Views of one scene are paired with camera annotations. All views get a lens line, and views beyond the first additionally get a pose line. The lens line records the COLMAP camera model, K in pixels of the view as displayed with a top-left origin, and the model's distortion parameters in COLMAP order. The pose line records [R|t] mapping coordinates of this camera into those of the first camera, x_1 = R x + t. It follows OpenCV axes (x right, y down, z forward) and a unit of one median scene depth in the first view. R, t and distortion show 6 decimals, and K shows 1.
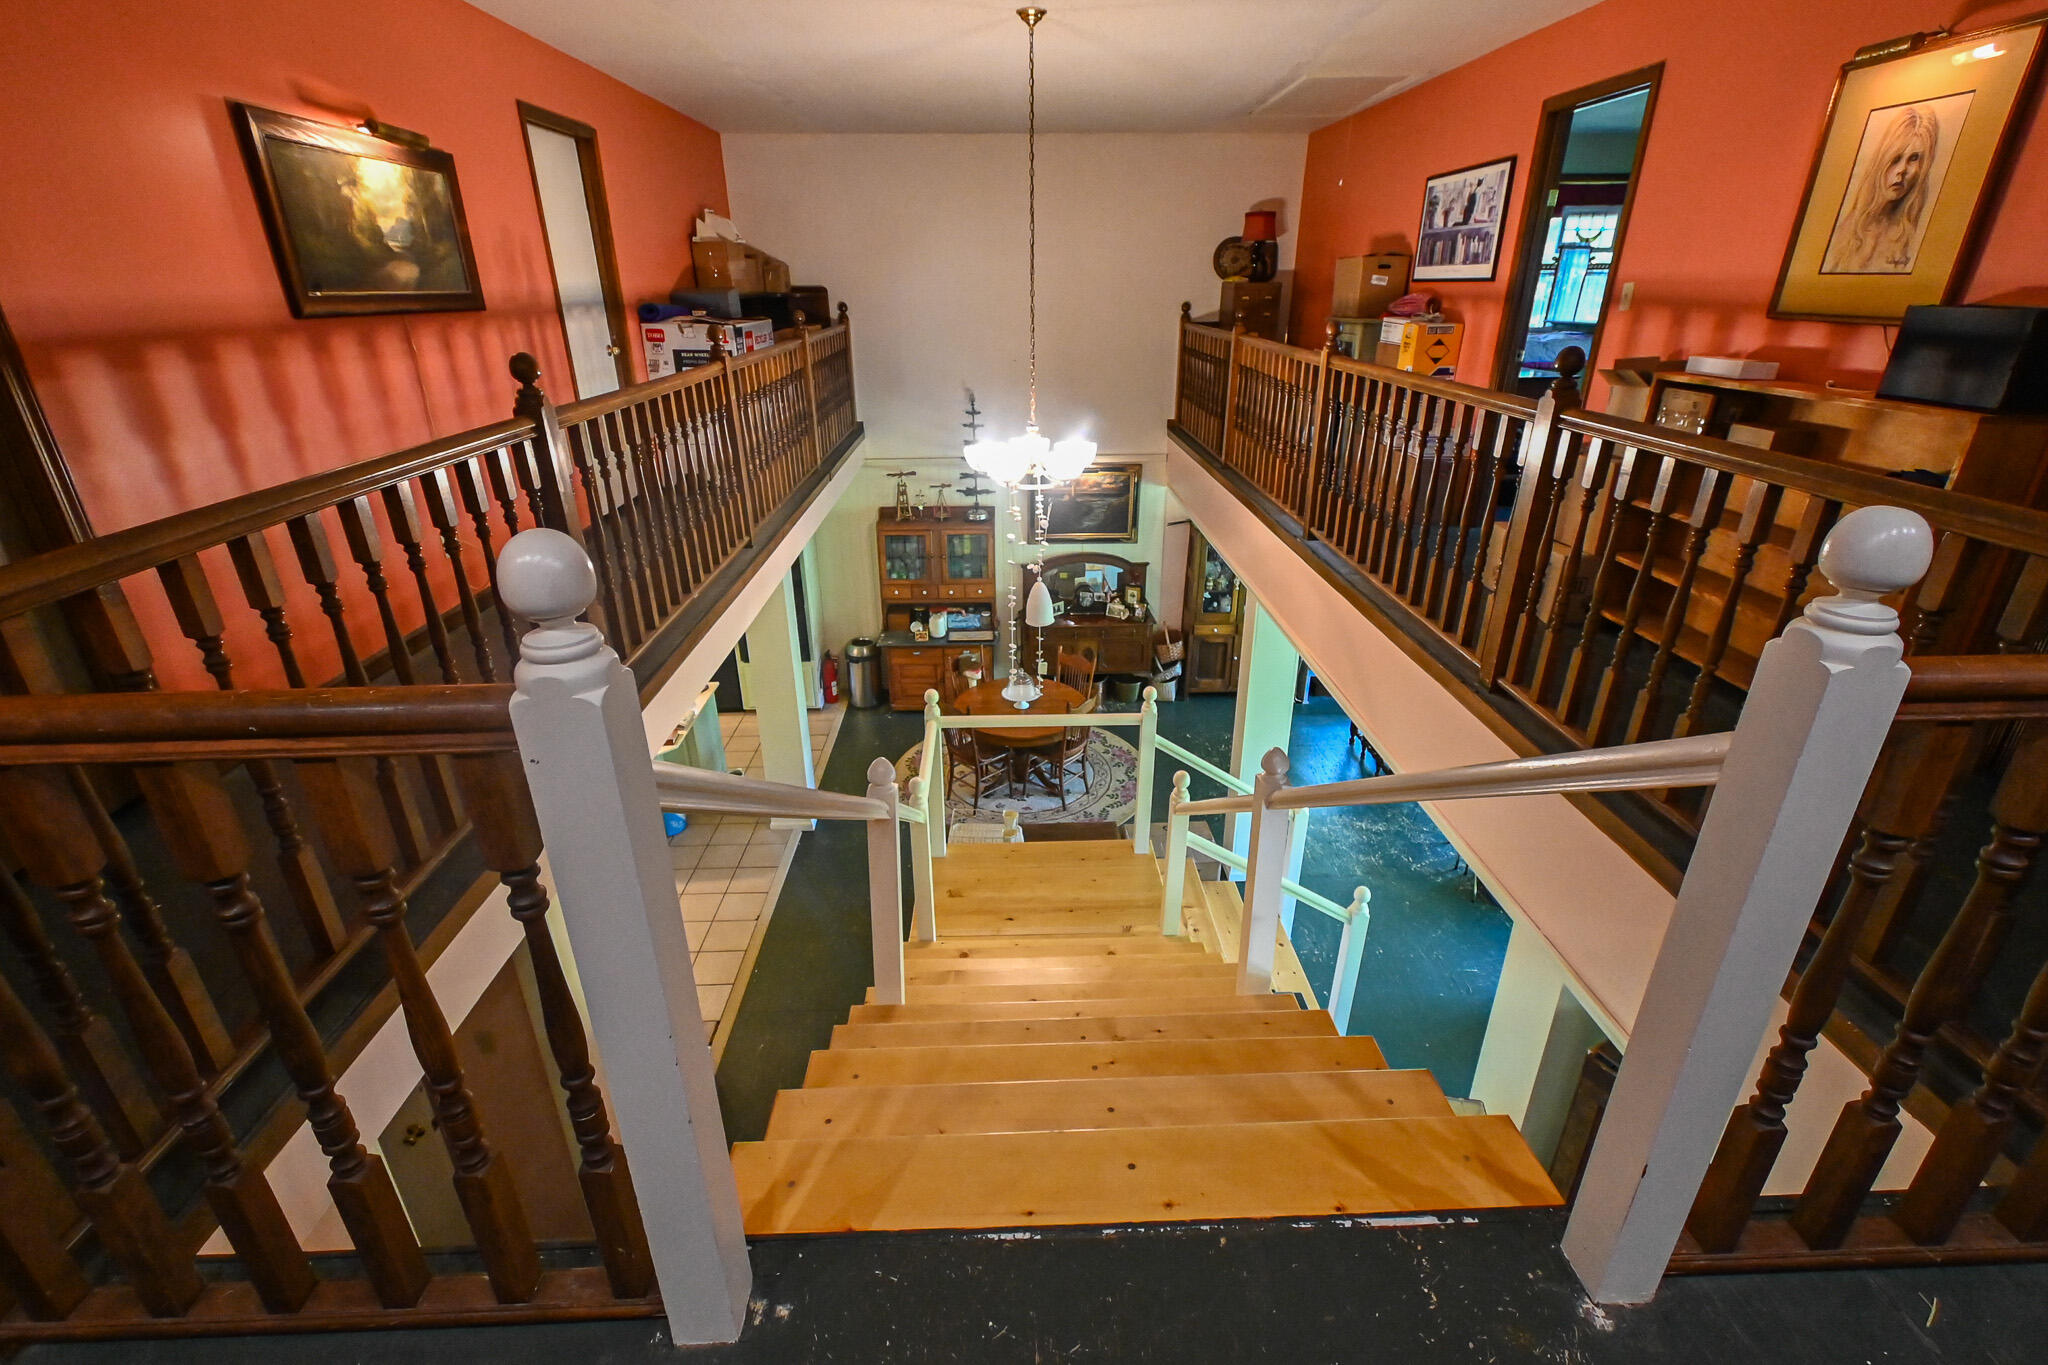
lens RADIAL K [[908.8, 0, 1030.9], [0, 908.8, 687.9], [0, 0, 1]] dist [0.009694, -0.004935]
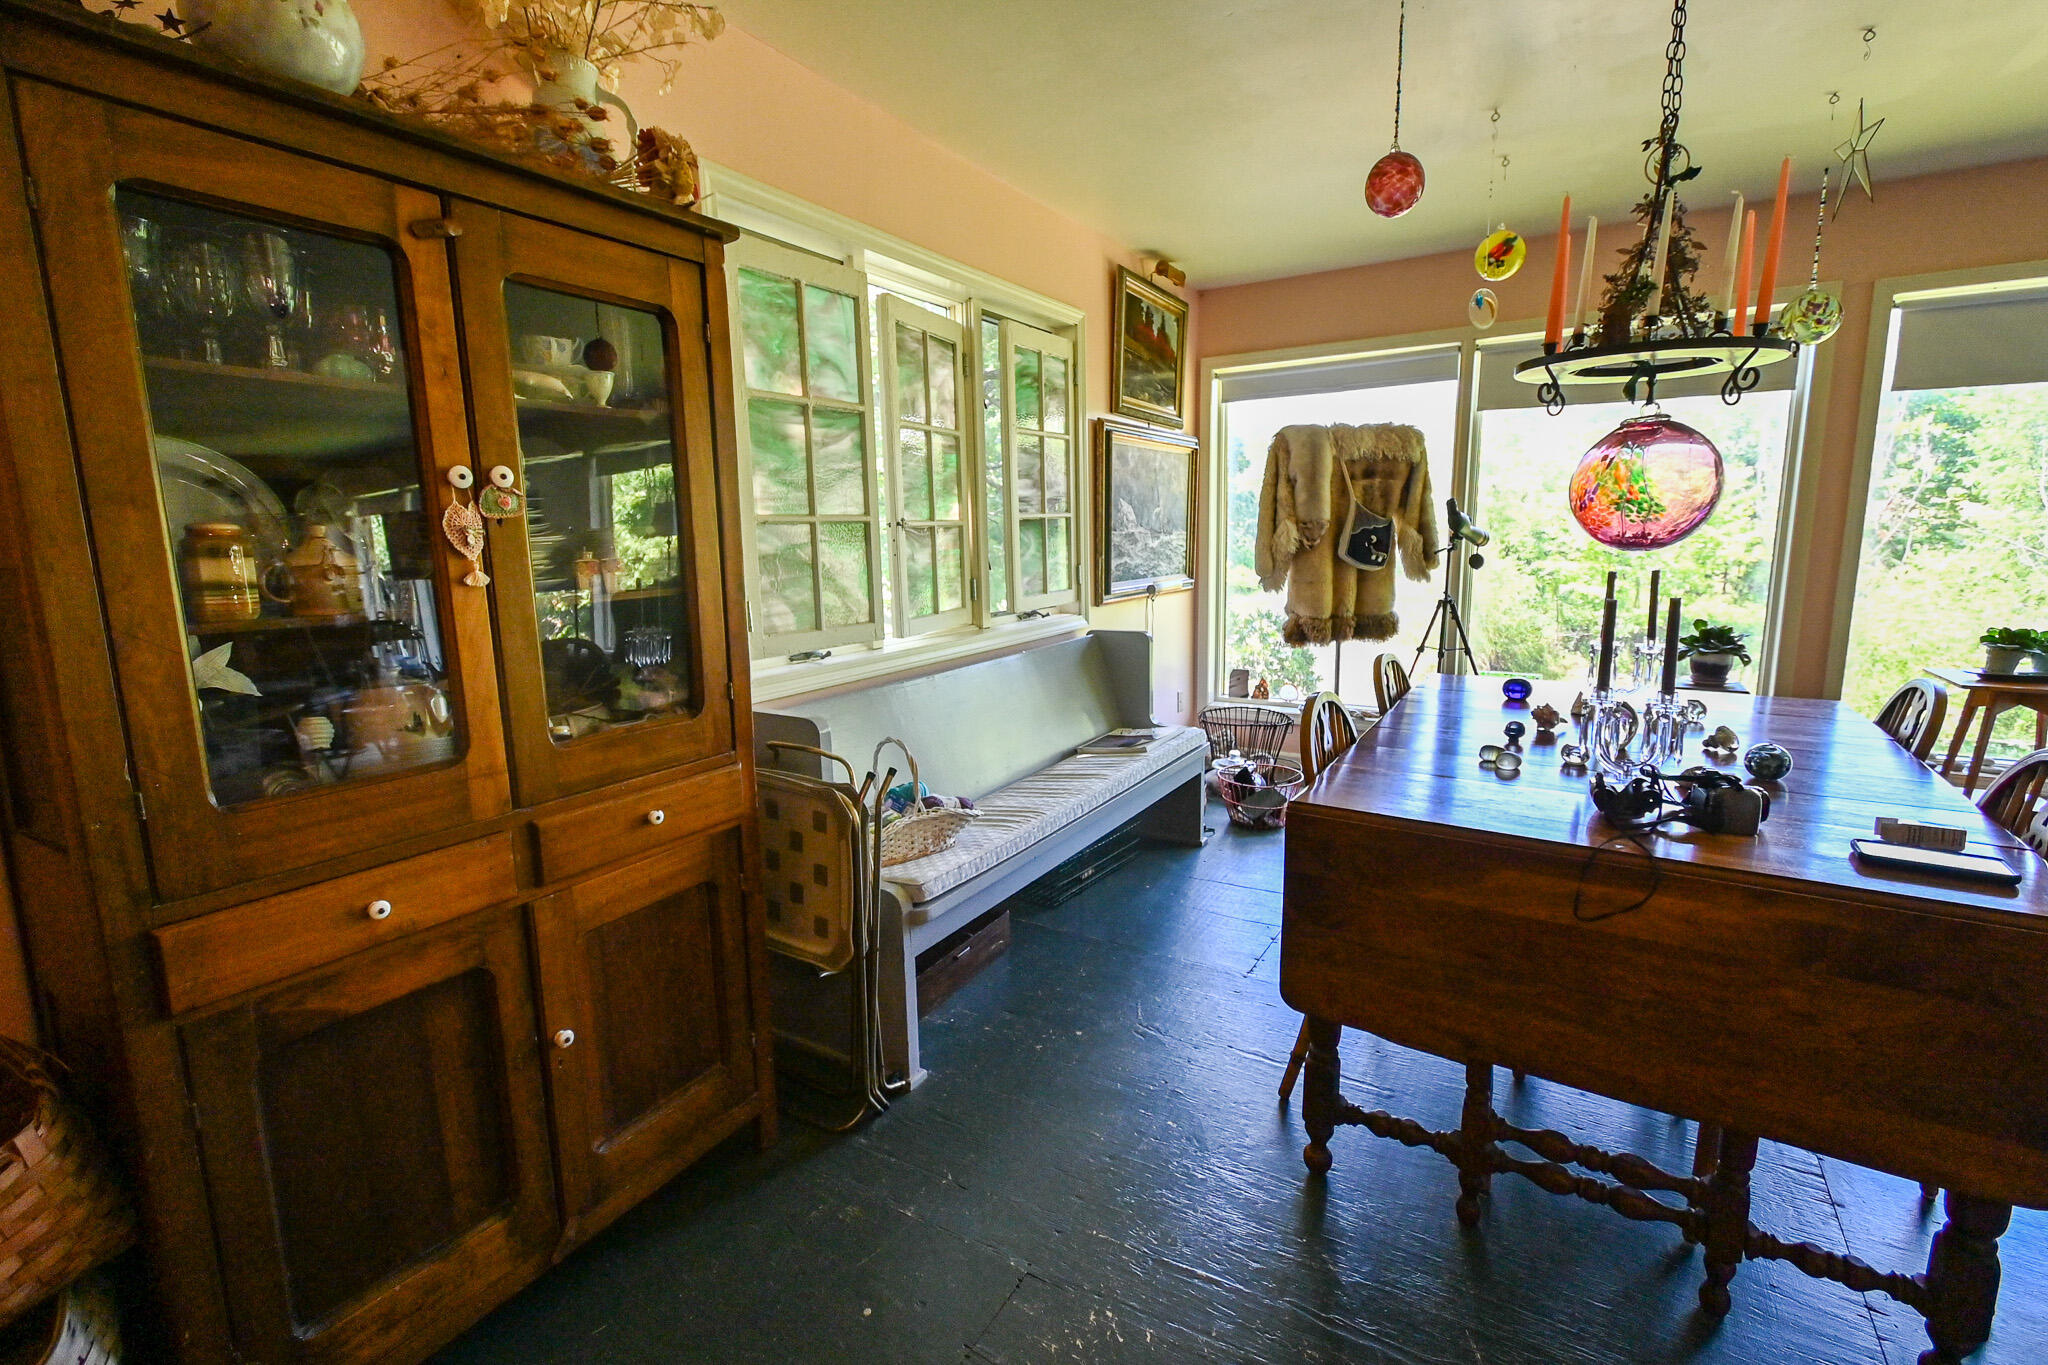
lens RADIAL K [[908.8, 0, 1025.8], [0, 908.8, 677.4], [0, 0, 1]] dist [0.009694, -0.004935]
pose [[0.555499, -0.144737, 0.818823, 0.154451], [0.358044, 0.930404, -0.078441, -0.051544], [-0.750483, 0.336749, 0.568661, 0.860179]]
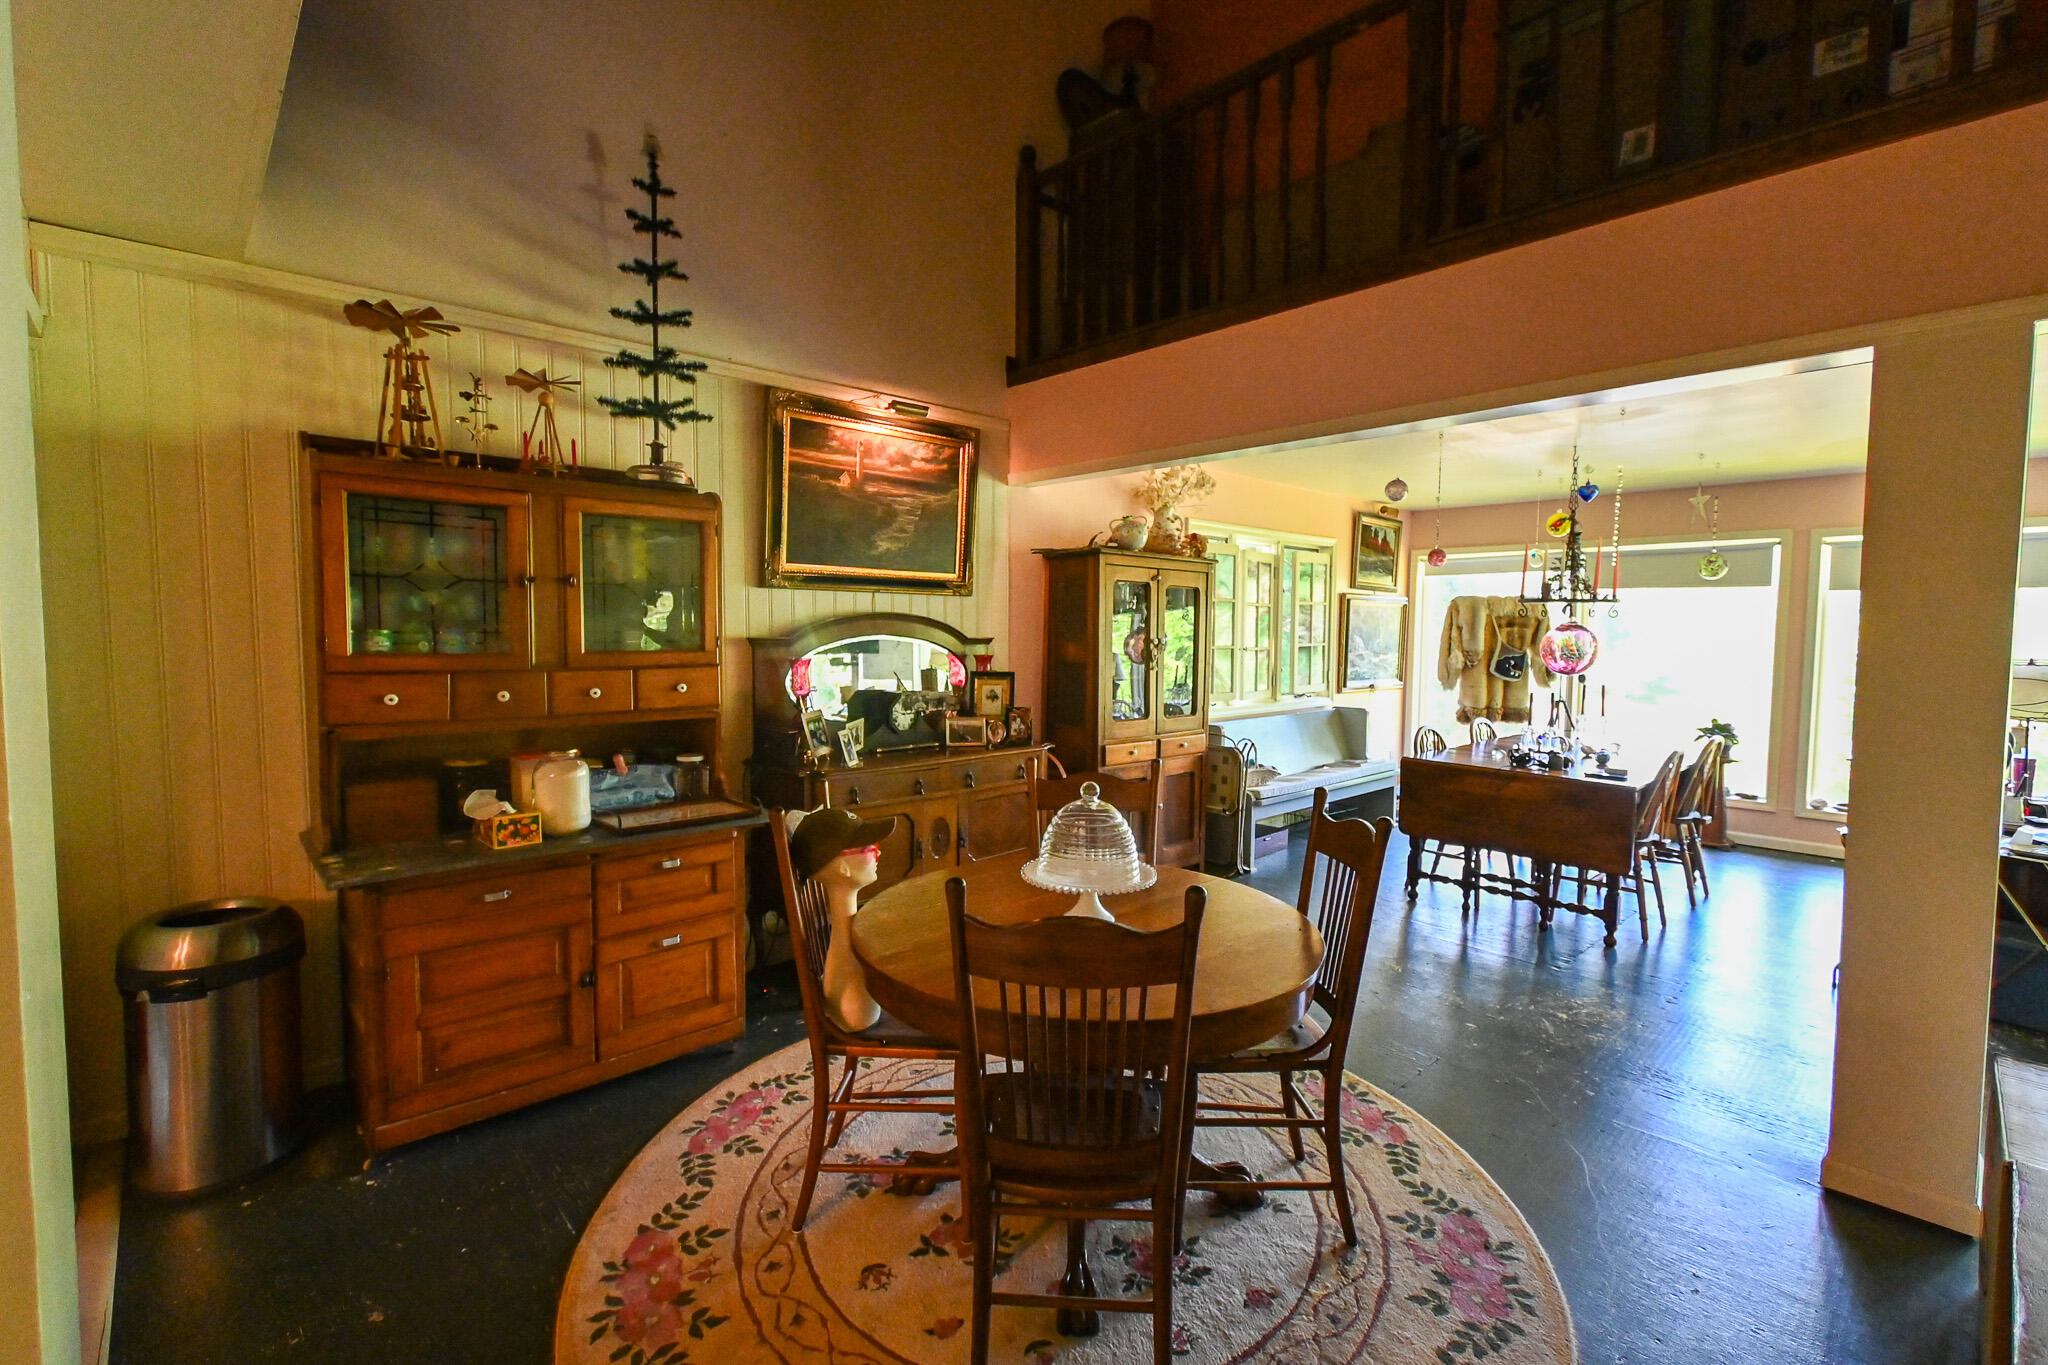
lens RADIAL K [[908.8, 0, 1028.2], [0, 908.8, 679.8], [0, 0, 1]] dist [0.009694, -0.004935]
pose [[0.752719, -0.029953, 0.657660, -0.184738], [0.260476, 0.930999, -0.255723, 0.014962], [-0.604621, 0.363792, 0.708582, 0.670767]]
